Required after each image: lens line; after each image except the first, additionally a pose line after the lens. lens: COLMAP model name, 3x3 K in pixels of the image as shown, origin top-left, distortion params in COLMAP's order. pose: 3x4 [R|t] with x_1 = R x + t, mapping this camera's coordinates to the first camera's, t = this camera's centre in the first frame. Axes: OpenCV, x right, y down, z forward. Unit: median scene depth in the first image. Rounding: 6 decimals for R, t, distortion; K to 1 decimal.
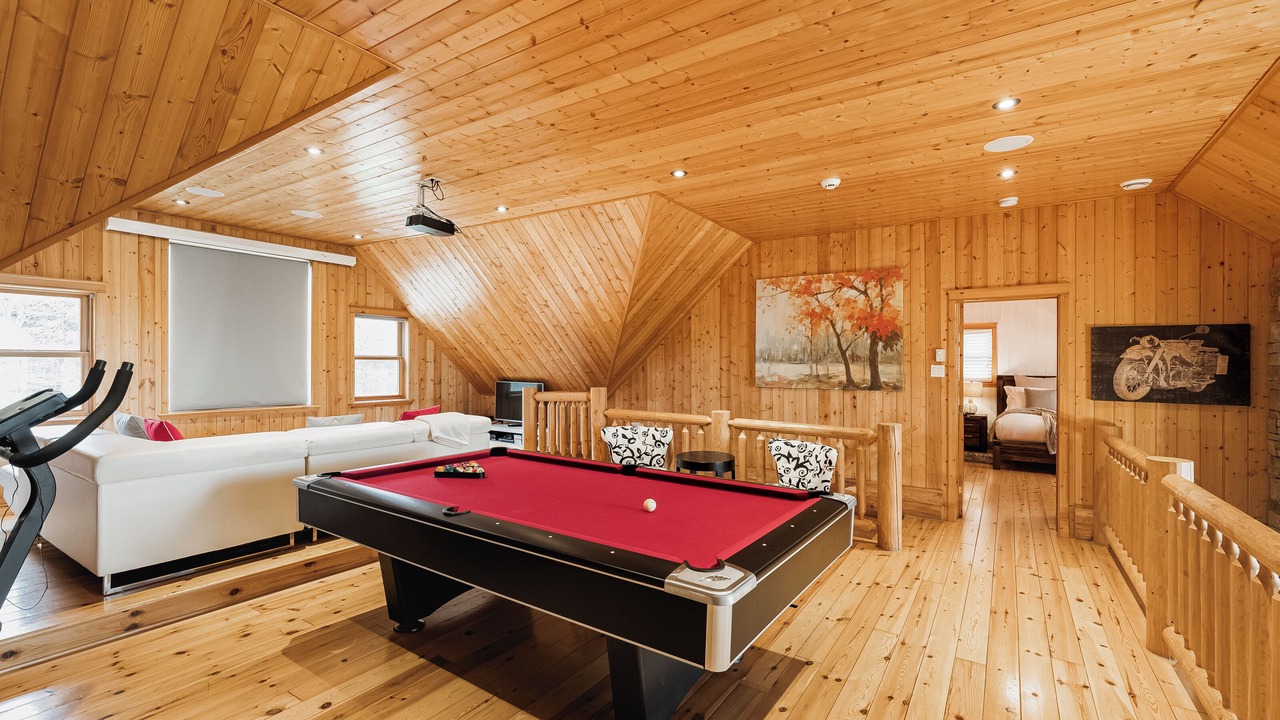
lens RADIAL K [[549.8, 0, 640.0], [0, 549.8, 360.0], [0, 0, 1]] dist [0.001311, -0.000437]
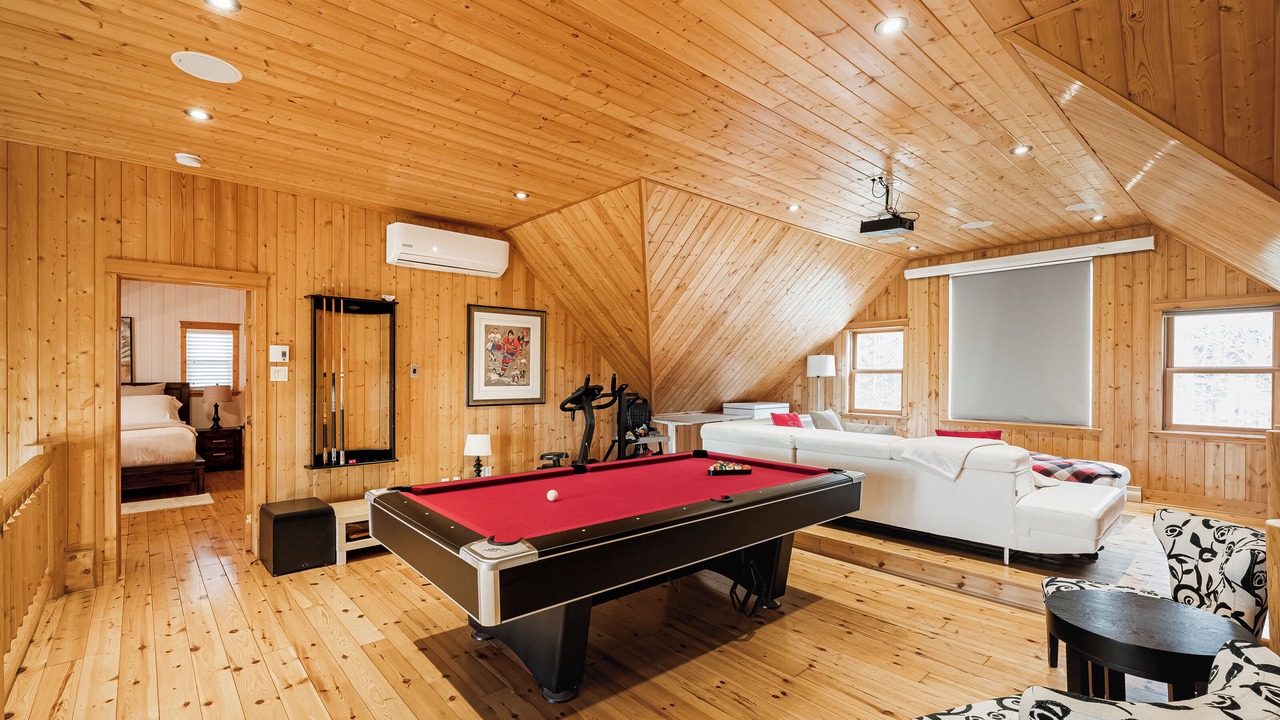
lens RADIAL K [[553.4, 0, 642.3], [0, 553.4, 380.6], [0, 0, 1]] dist [-0.002966, -0.000324]
pose [[-0.239864, 0.001813, -0.970805, 0.491831], [0.000228, 0.999998, 0.001811, 0.009953], [0.970807, 0.000213, -0.239864, 0.655859]]
